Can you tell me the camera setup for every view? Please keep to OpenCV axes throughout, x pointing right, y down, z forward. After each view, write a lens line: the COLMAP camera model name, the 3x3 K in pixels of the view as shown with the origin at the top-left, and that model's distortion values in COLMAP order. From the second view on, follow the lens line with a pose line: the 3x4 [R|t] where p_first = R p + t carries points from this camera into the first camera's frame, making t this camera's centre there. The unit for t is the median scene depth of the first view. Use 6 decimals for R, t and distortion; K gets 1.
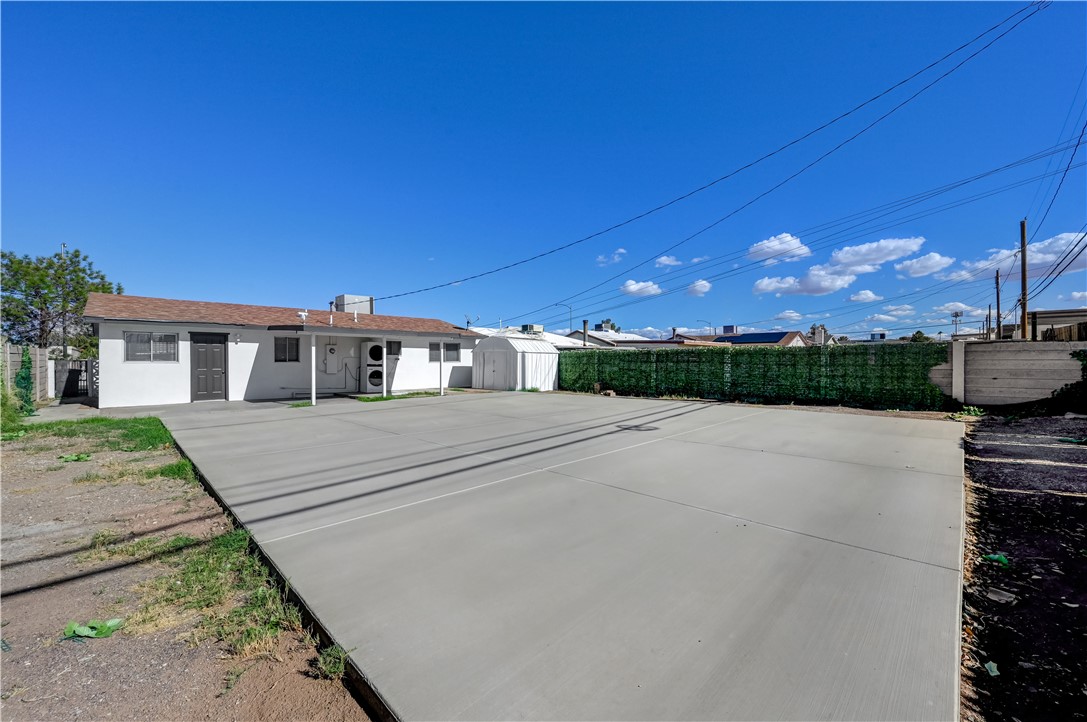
lens RADIAL K [[432.3, 0, 548.1], [0, 432.3, 361.9], [0, 0, 1]] dist [-0.001134, 0.000107]
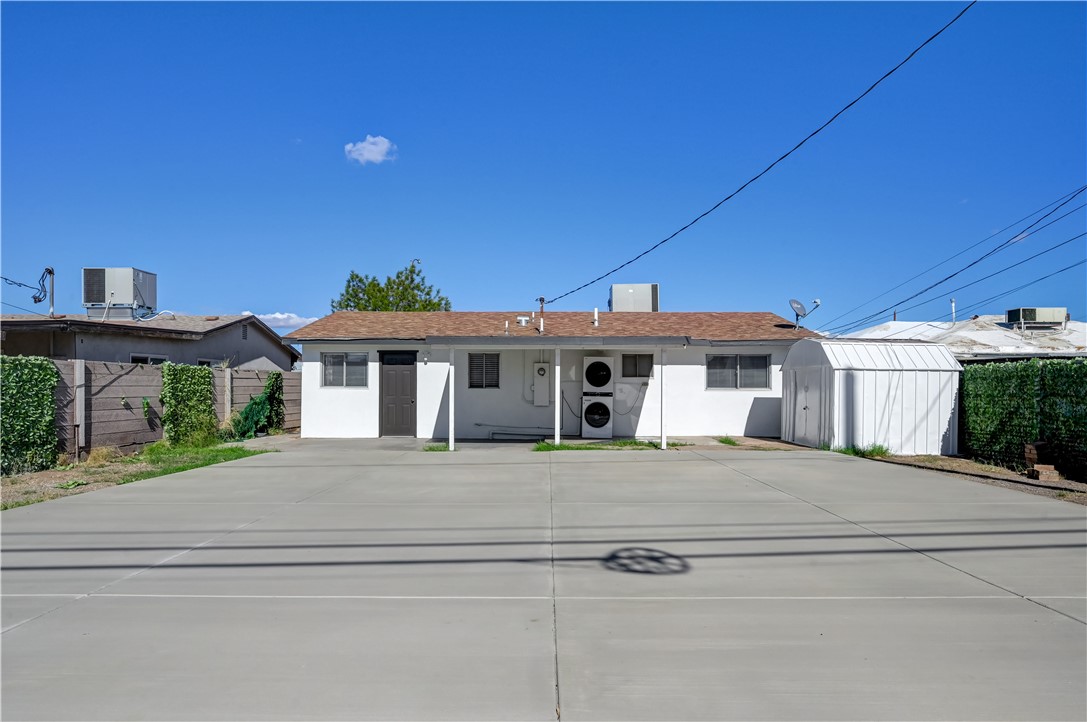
lens RADIAL K [[714.5, 0, 545.8], [0, 714.5, 382.1], [0, 0, 1]] dist [0.002498, 0.002535]
pose [[0.697358, -0.002557, -0.716719, 0.274215], [-0.004553, 0.999958, -0.007998, -0.000755], [0.716709, 0.008841, 0.697316, 0.219029]]
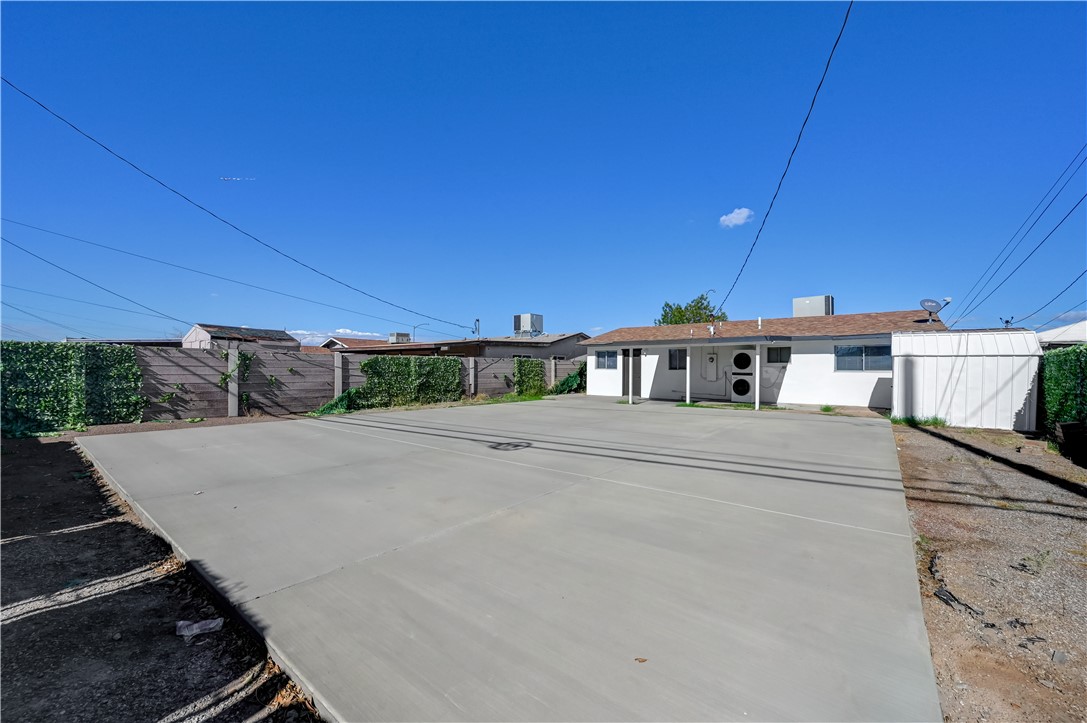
lens RADIAL K [[432.3, 0, 545.2], [0, 432.3, 366.6], [0, 0, 1]] dist [-0.001134, 0.000107]
pose [[0.103239, -0.002278, -0.994654, 0.489540], [-0.007585, 0.999966, -0.003078, -0.002122], [0.994628, 0.007862, 0.103218, 0.443880]]
